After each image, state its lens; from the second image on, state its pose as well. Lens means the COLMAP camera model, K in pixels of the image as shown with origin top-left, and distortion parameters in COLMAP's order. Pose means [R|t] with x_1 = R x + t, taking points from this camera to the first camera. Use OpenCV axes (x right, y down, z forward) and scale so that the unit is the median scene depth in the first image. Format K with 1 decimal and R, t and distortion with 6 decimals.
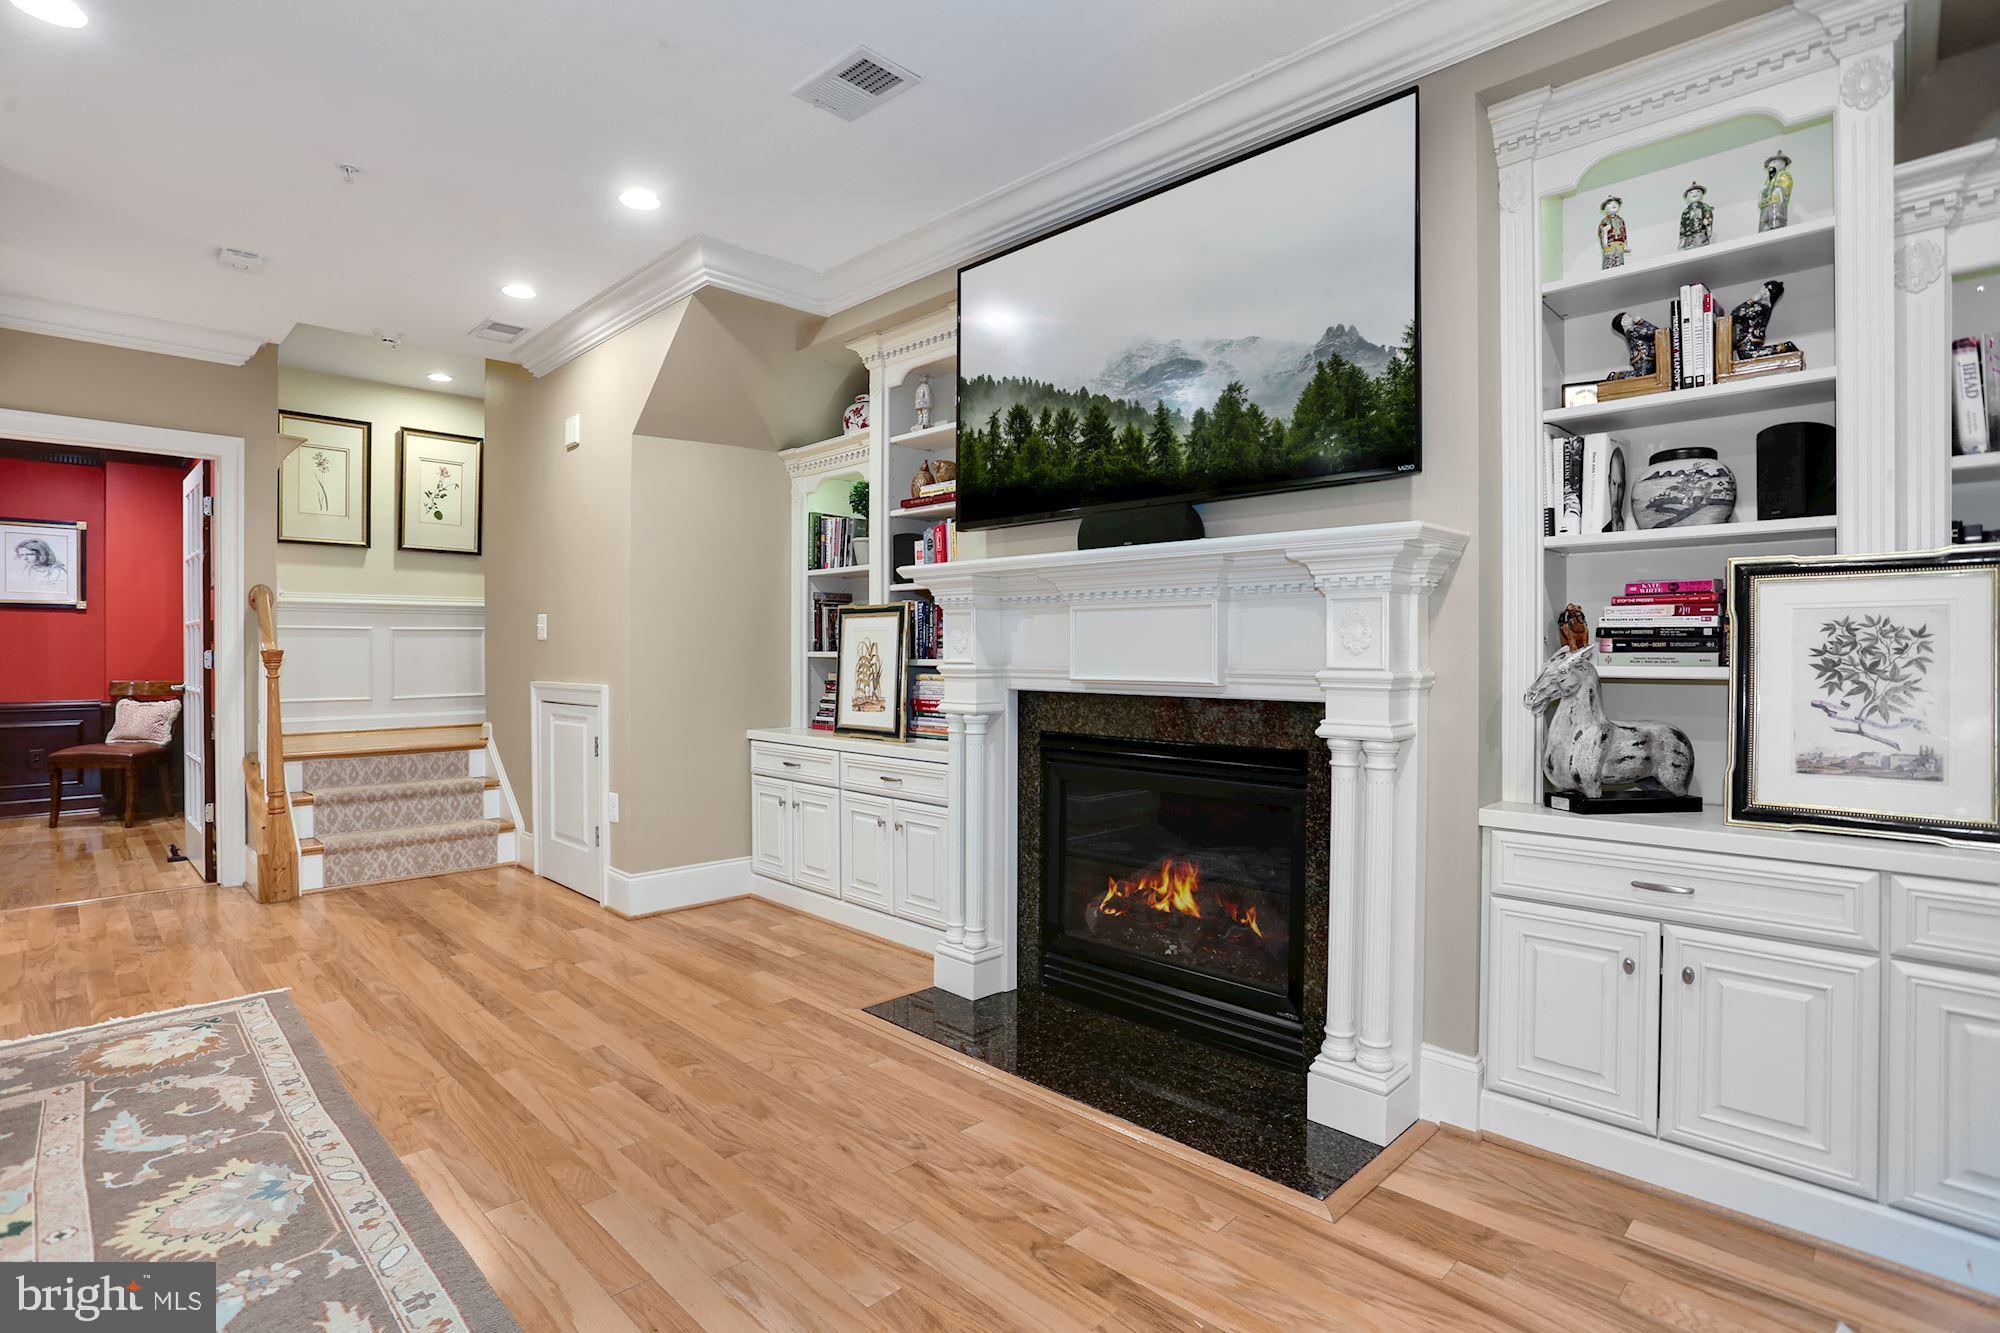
lens RADIAL K [[980.5, 0, 954.6], [0, 980.5, 622.4], [0, 0, 1]] dist [-0.046336, 0.021418]
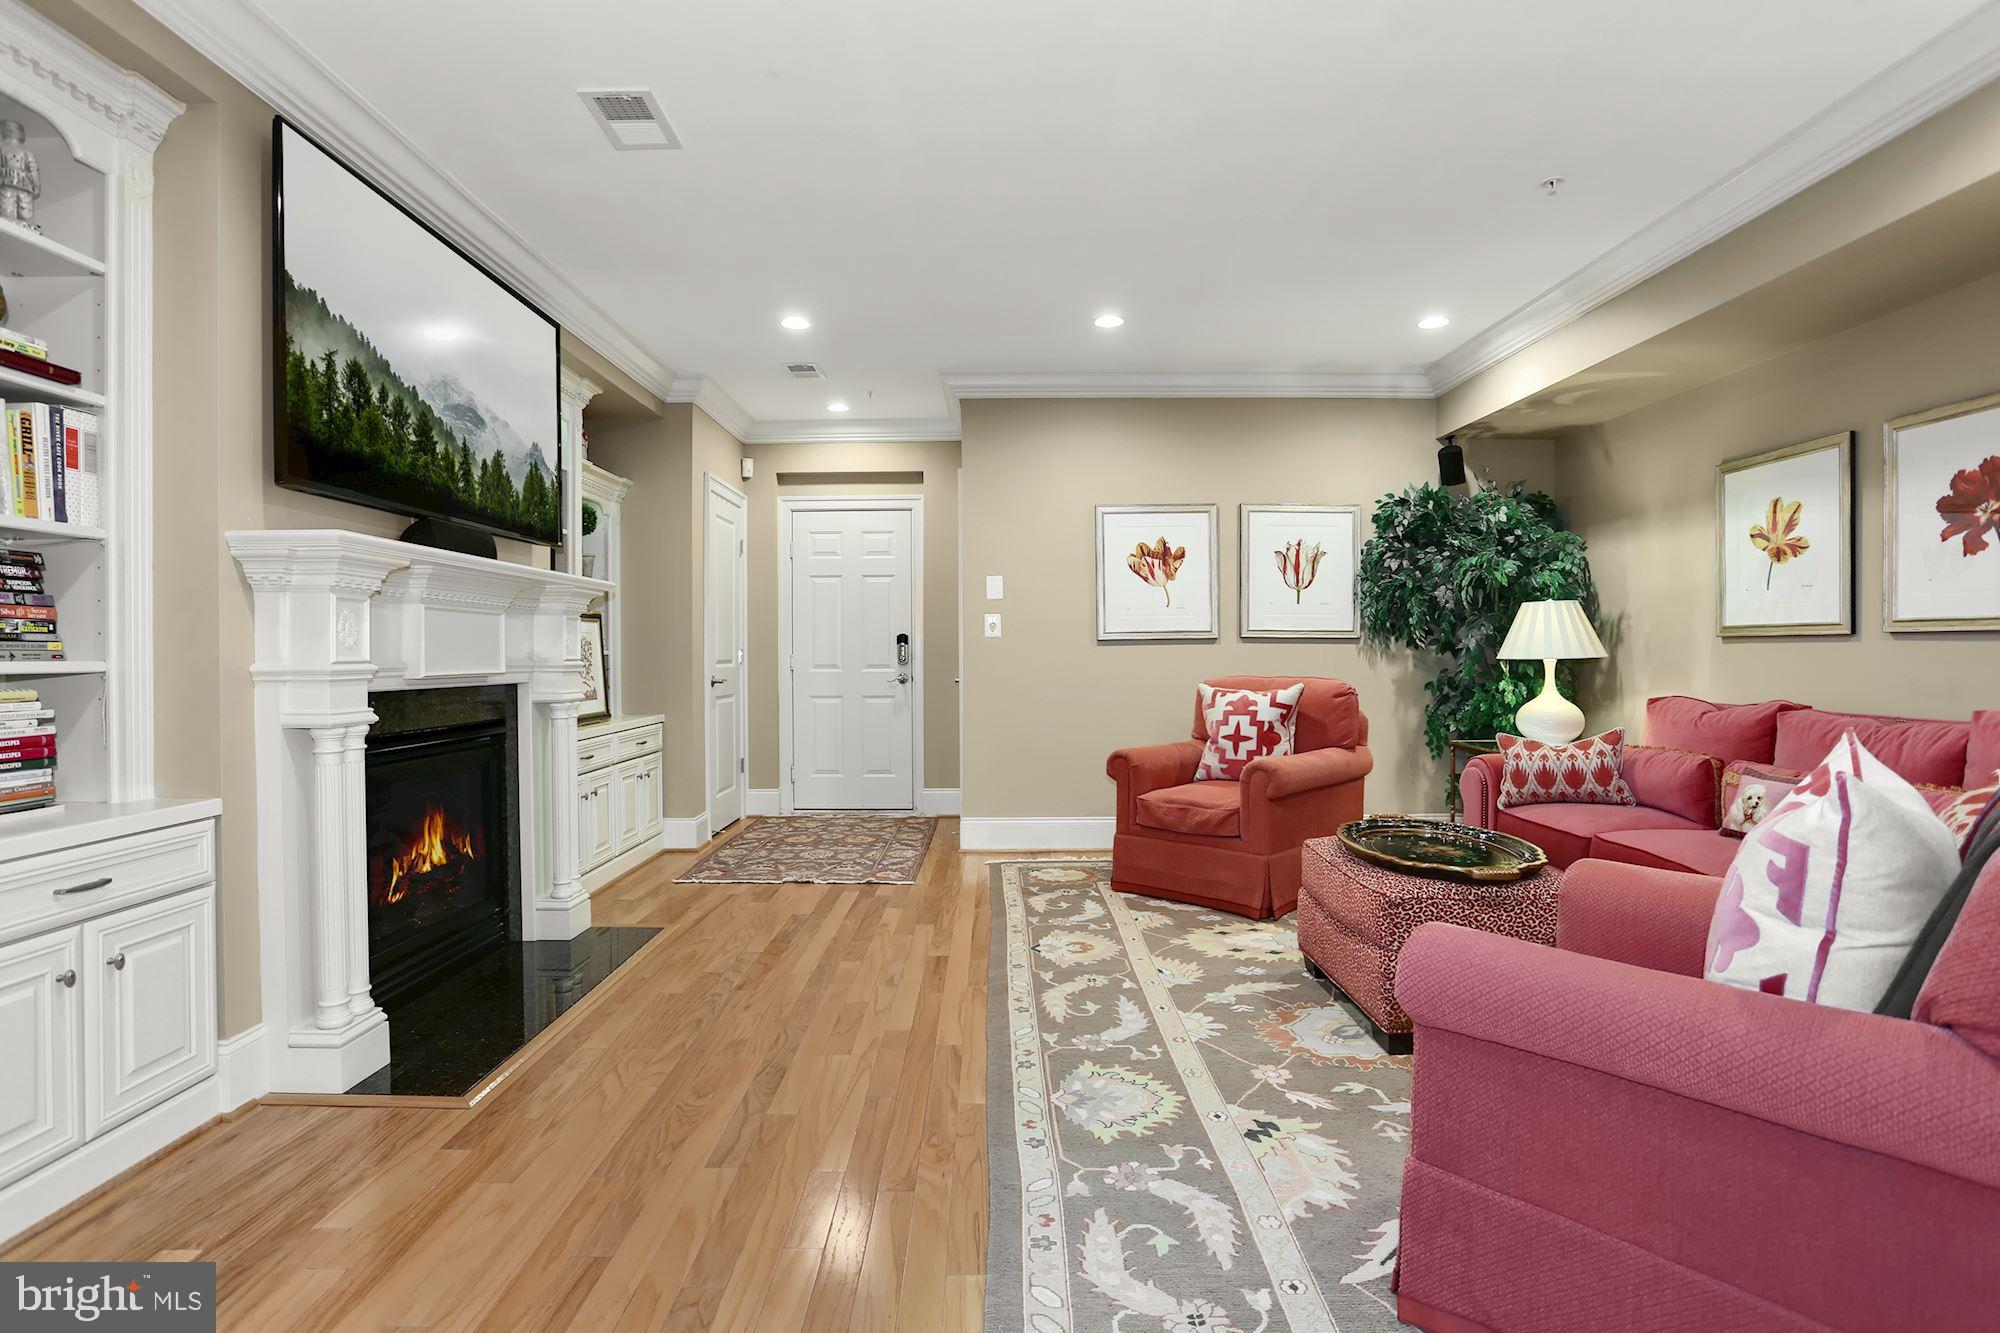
lens RADIAL K [[989.5, 0, 989.0], [0, 989.5, 663.2], [0, 0, 1]] dist [-0.072373, 0.026025]
pose [[-0.726402, -0.004631, 0.687254, -1.136394], [-0.017730, 0.999771, -0.012003, 0.050368], [-0.687041, -0.020904, -0.726318, 1.530428]]
